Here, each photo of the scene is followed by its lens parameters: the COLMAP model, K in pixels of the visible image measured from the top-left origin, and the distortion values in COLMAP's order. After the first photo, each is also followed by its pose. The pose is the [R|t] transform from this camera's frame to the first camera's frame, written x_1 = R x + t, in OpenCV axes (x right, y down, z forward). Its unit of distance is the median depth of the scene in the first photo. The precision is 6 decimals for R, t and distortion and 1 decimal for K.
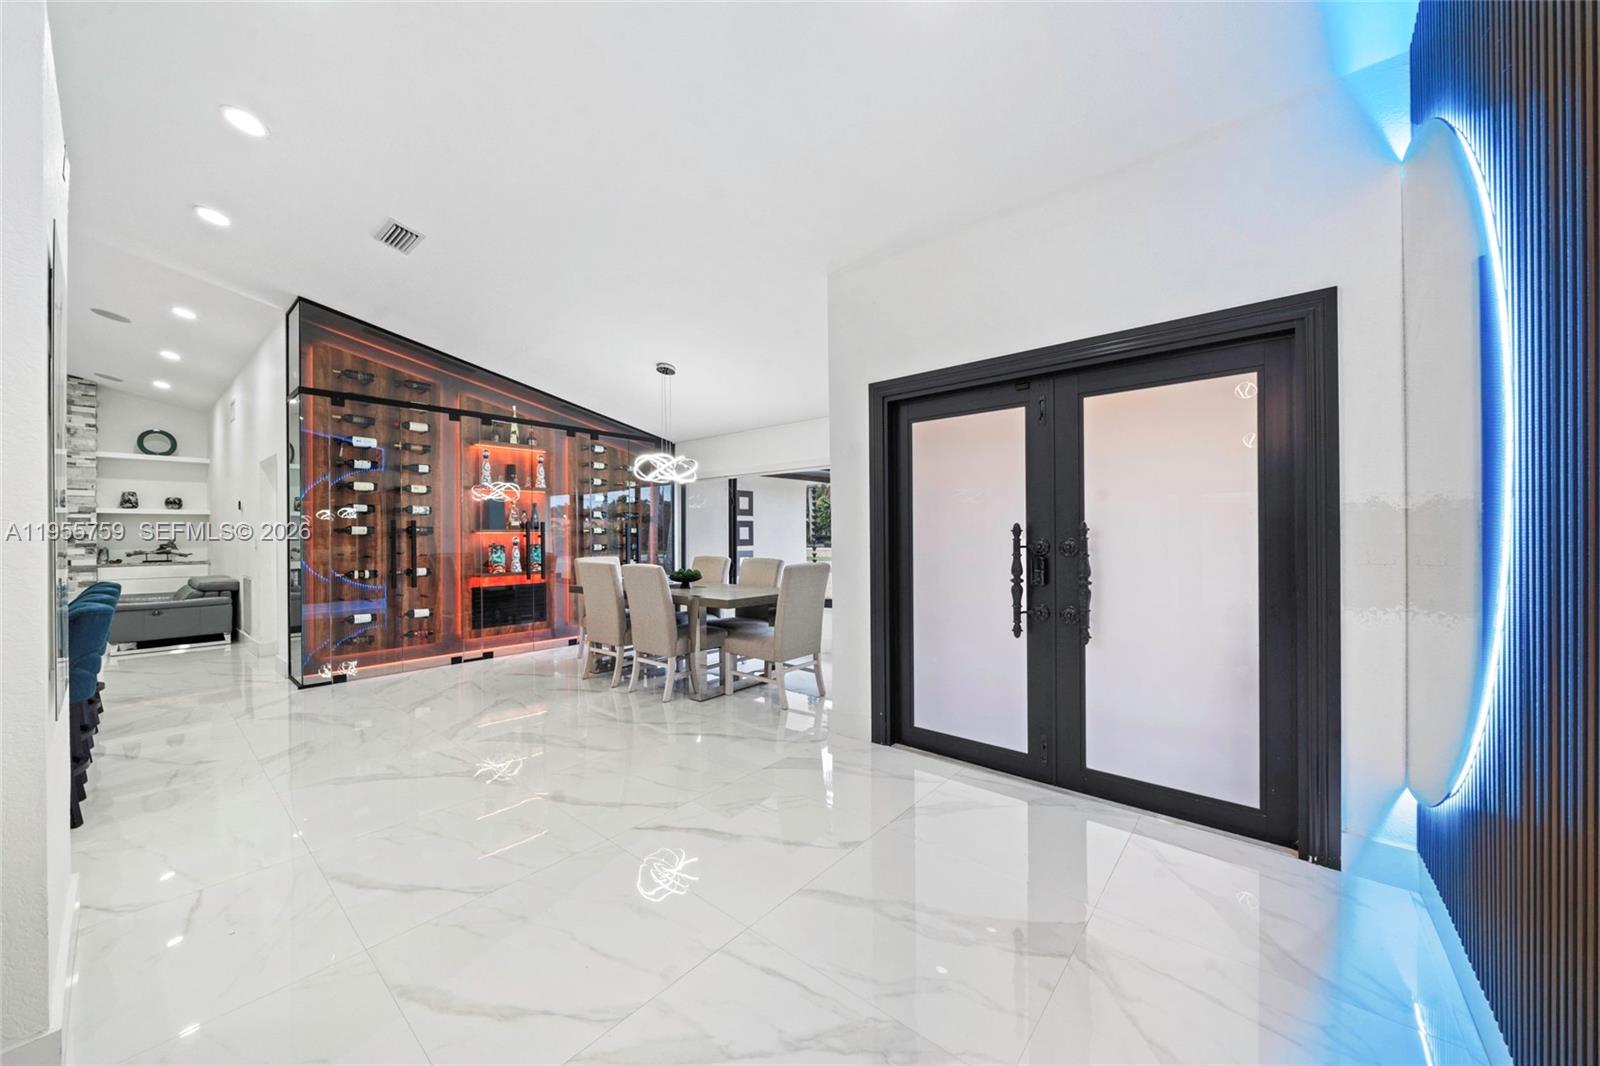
lens RADIAL K [[591.3, 0, 805.5], [0, 591.3, 532.9], [0, 0, 1]] dist [0.006211, -0.000182]
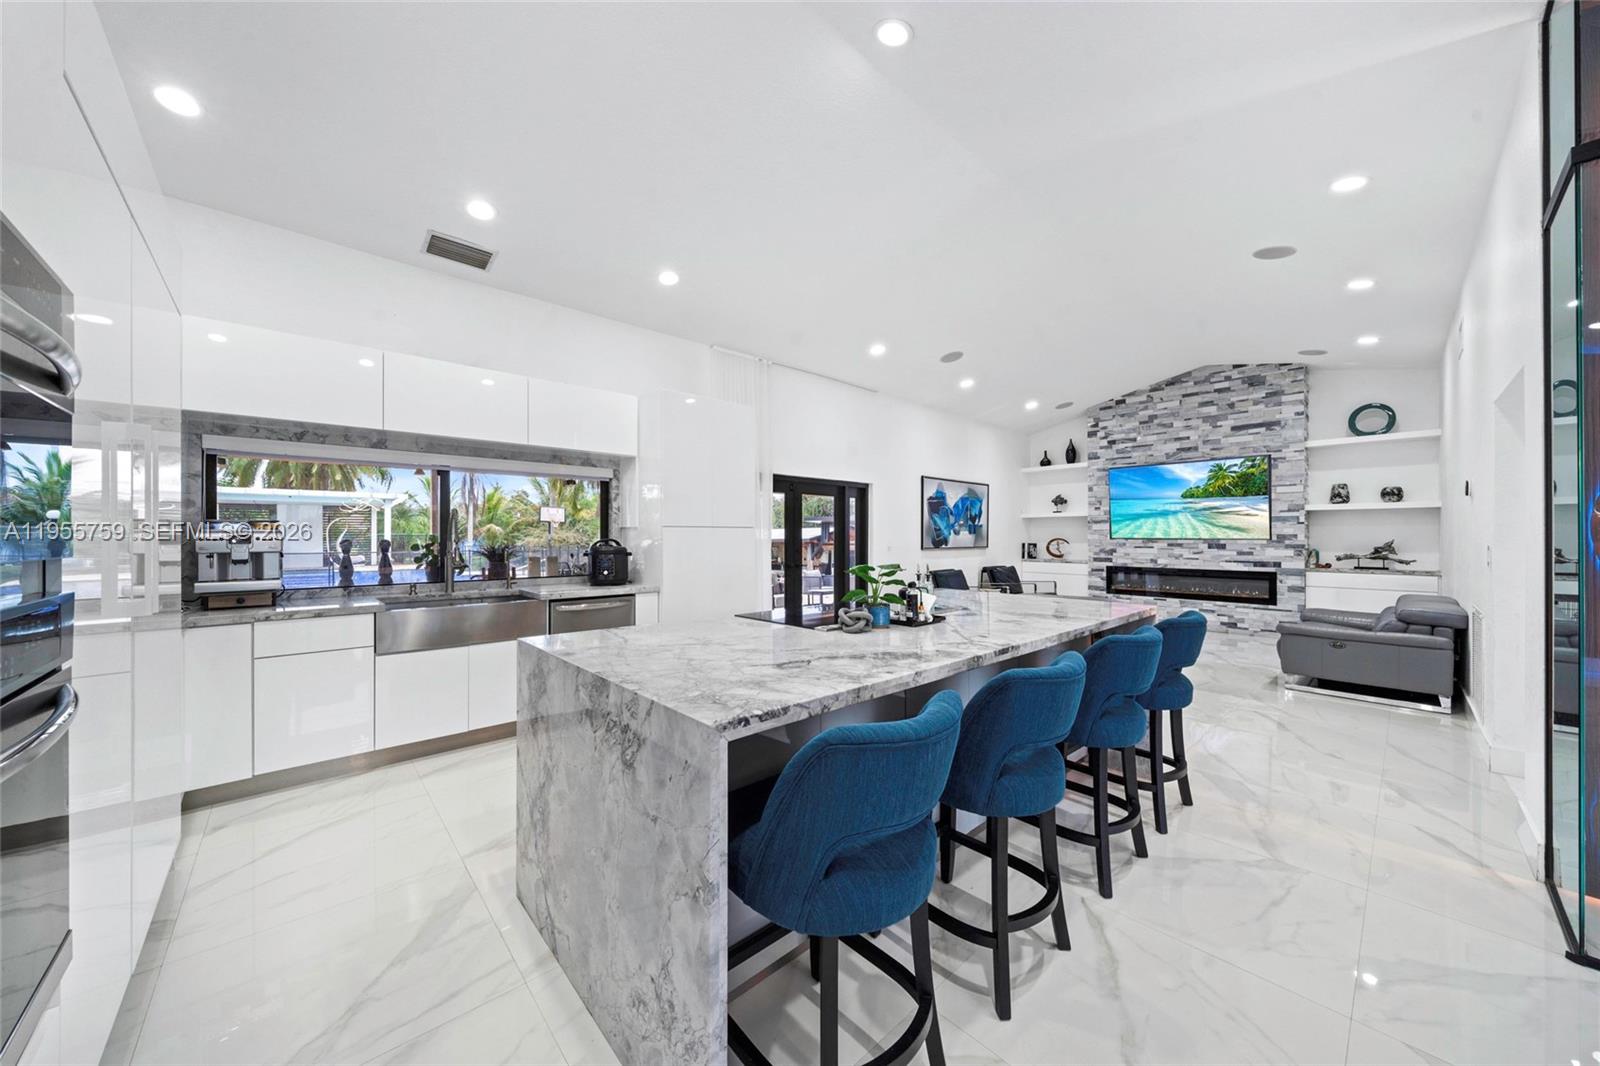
lens RADIAL K [[553.5, 0, 791.5], [0, 553.5, 537.5], [0, 0, 1]] dist [-0.001300, 0.000179]
pose [[-0.120725, 0.010670, -0.992629, -0.349204], [0.004656, 0.999937, 0.010182, -0.006309], [0.992675, -0.003392, -0.120767, 0.430536]]
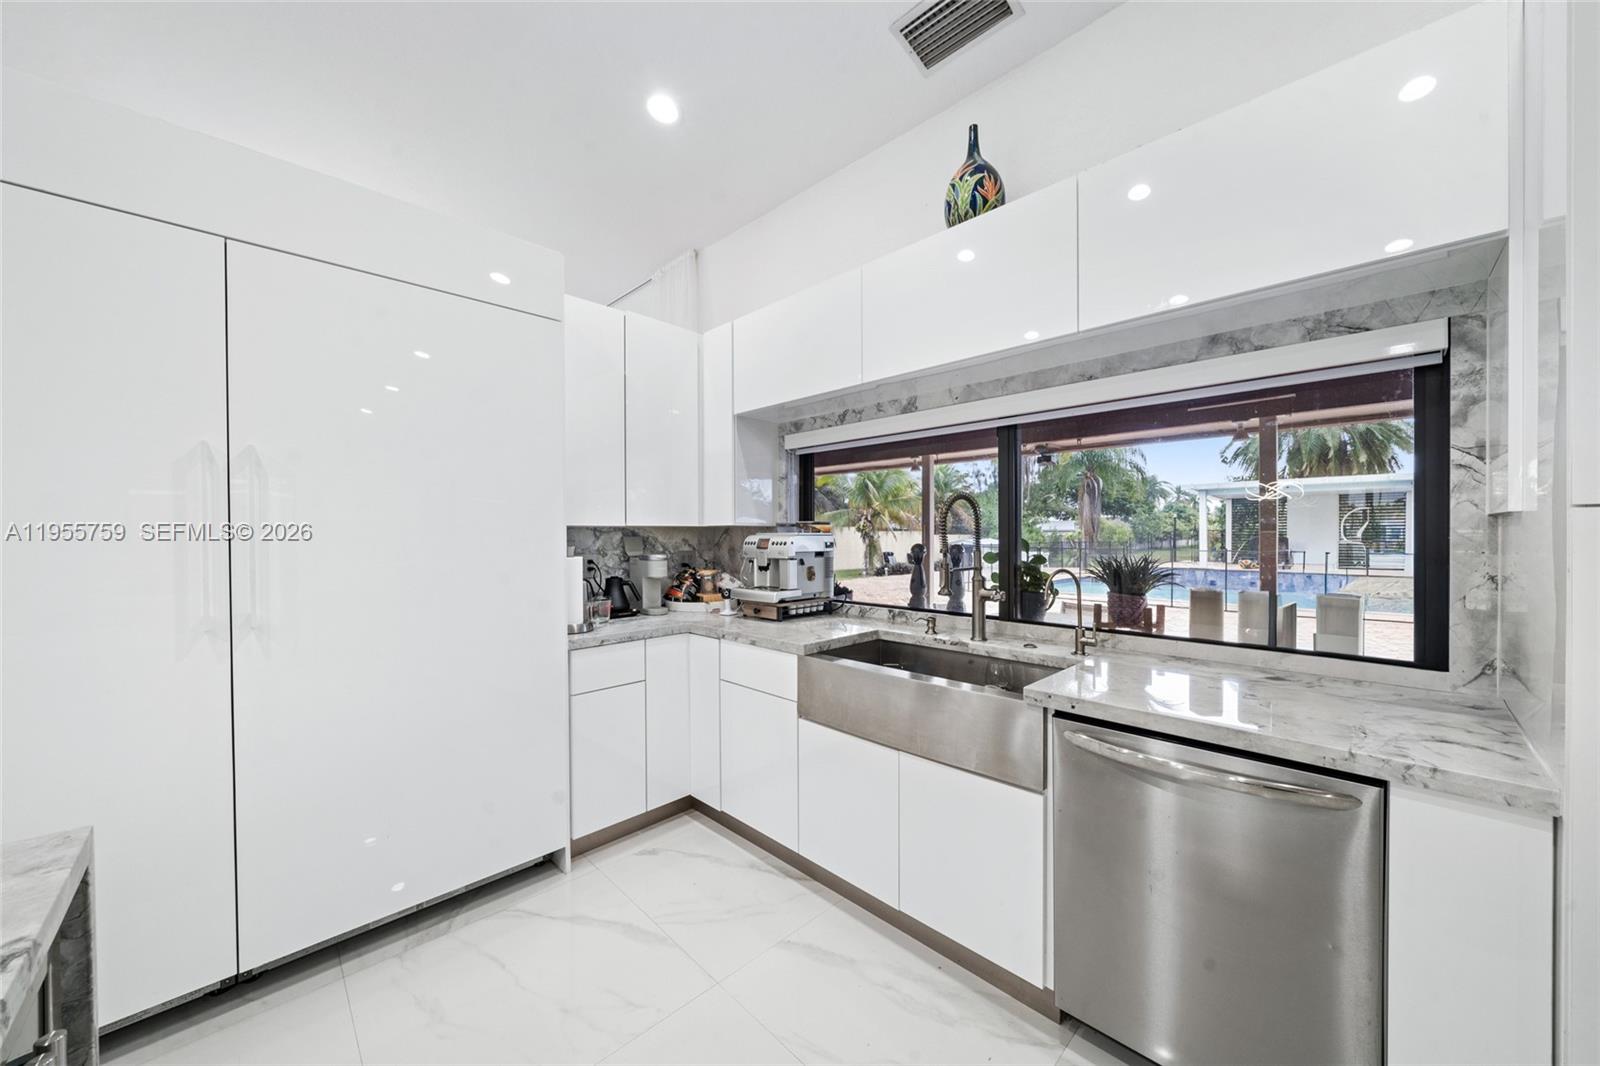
lens RADIAL K [[591.3, 0, 801.1], [0, 591.3, 533.1], [0, 0, 1]] dist [0.006211, -0.000182]
pose [[-0.996033, 0.013058, 0.088022, -0.867828], [0.012681, 0.999908, -0.004846, -0.007732], [-0.088077, -0.003711, -0.996107, 0.356355]]
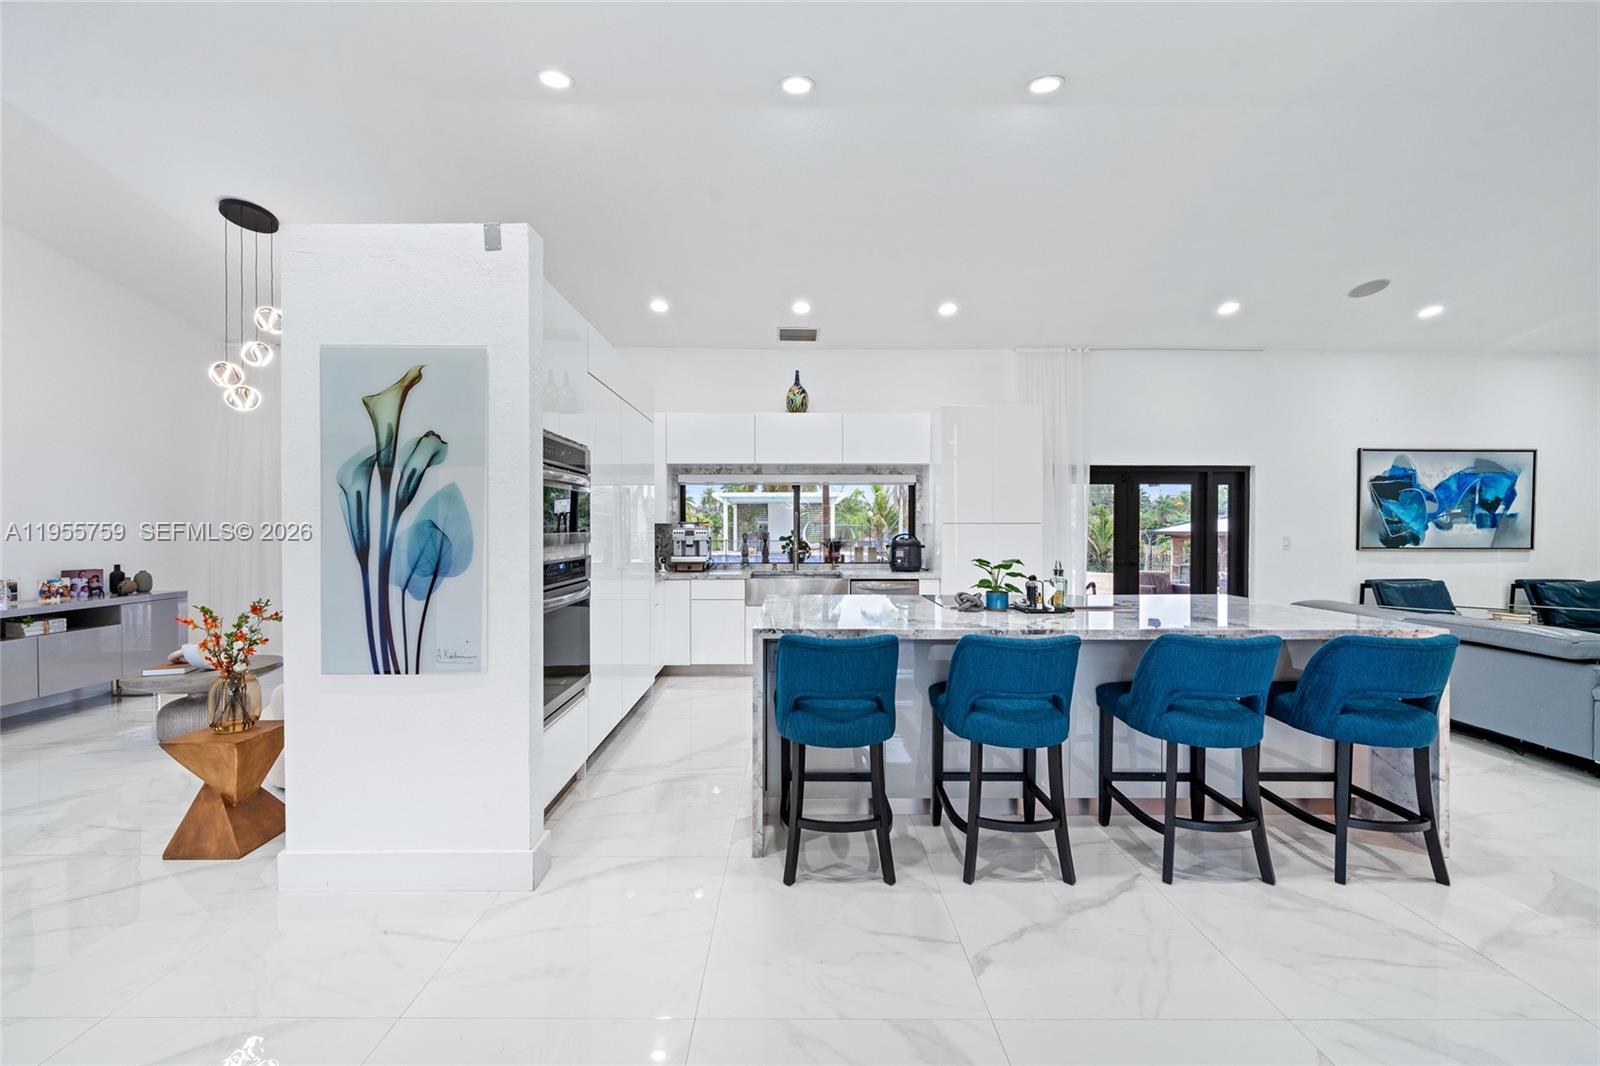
lens RADIAL K [[591.3, 0, 800.4], [0, 591.3, 537.9], [0, 0, 1]] dist [0.006211, -0.000182]
pose [[-0.745373, 0.020323, -0.666338, -0.279450], [0.008171, 0.999739, 0.021351, -0.013316], [0.666598, 0.010470, -0.745344, 0.712821]]
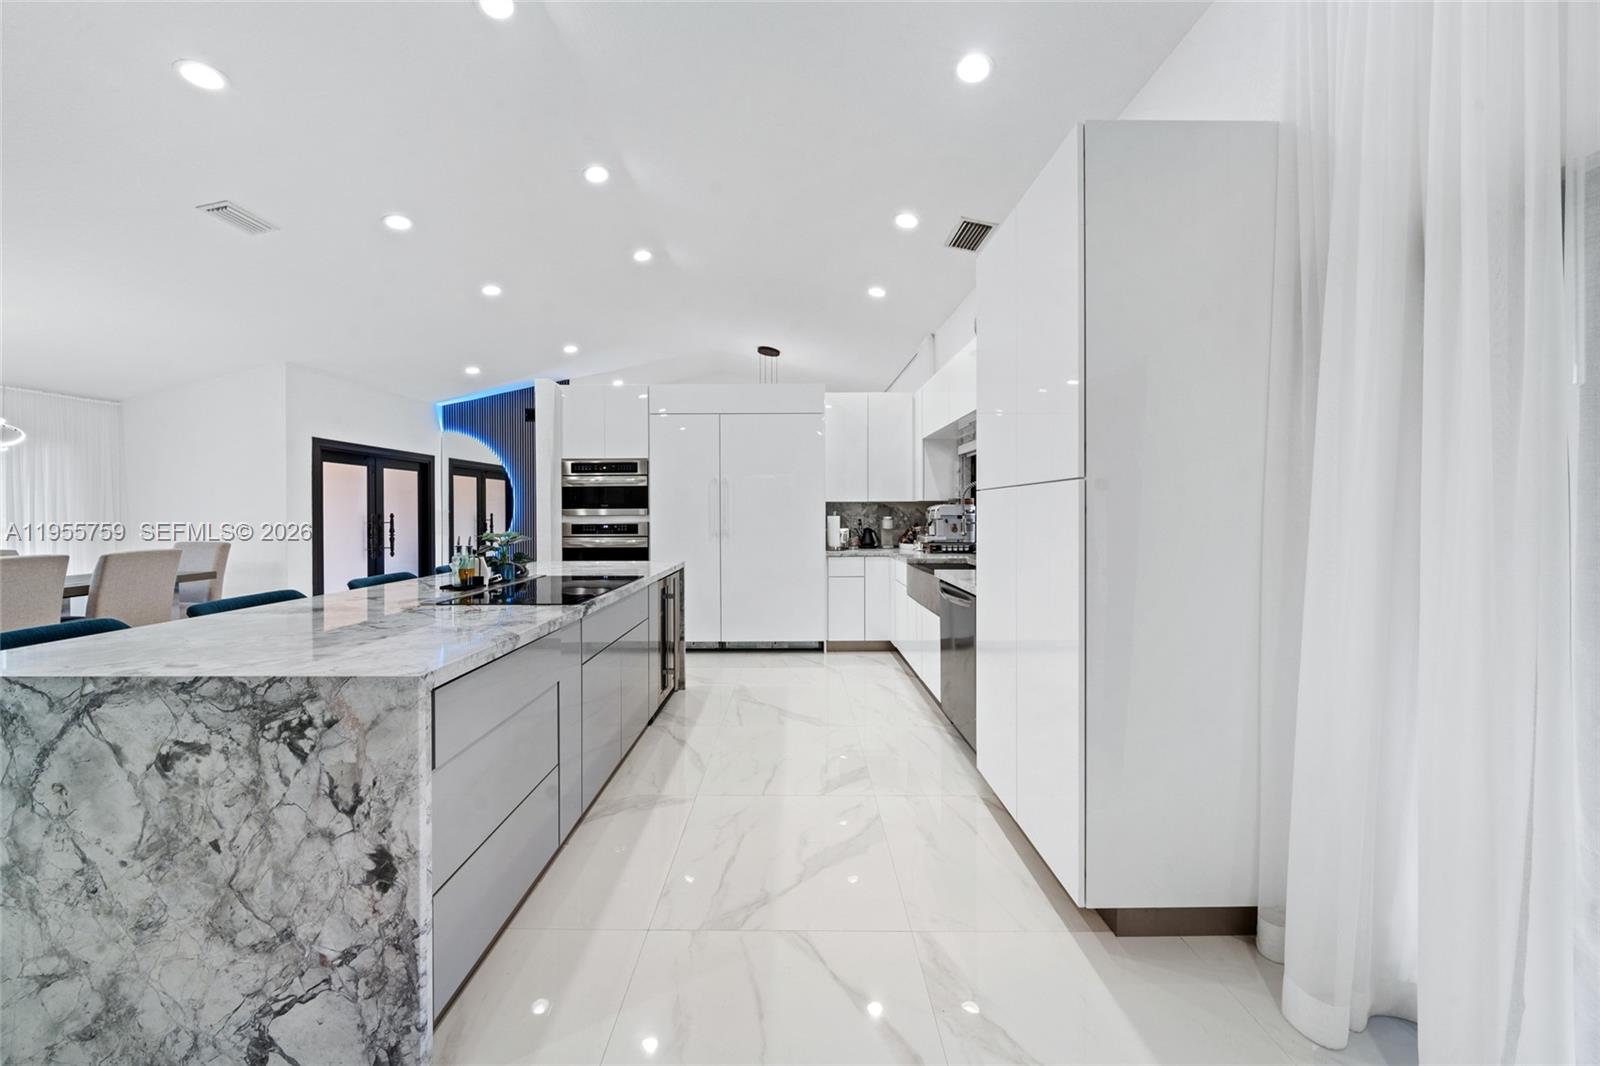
lens RADIAL K [[553.5, 0, 780.1], [0, 553.5, 514.2], [0, 0, 1]] dist [-0.001300, 0.000179]
pose [[-0.640871, 0.005161, 0.767631, -1.288393], [0.005433, 0.999983, -0.002187, 0.004205], [-0.767629, 0.002769, -0.640888, 0.574181]]
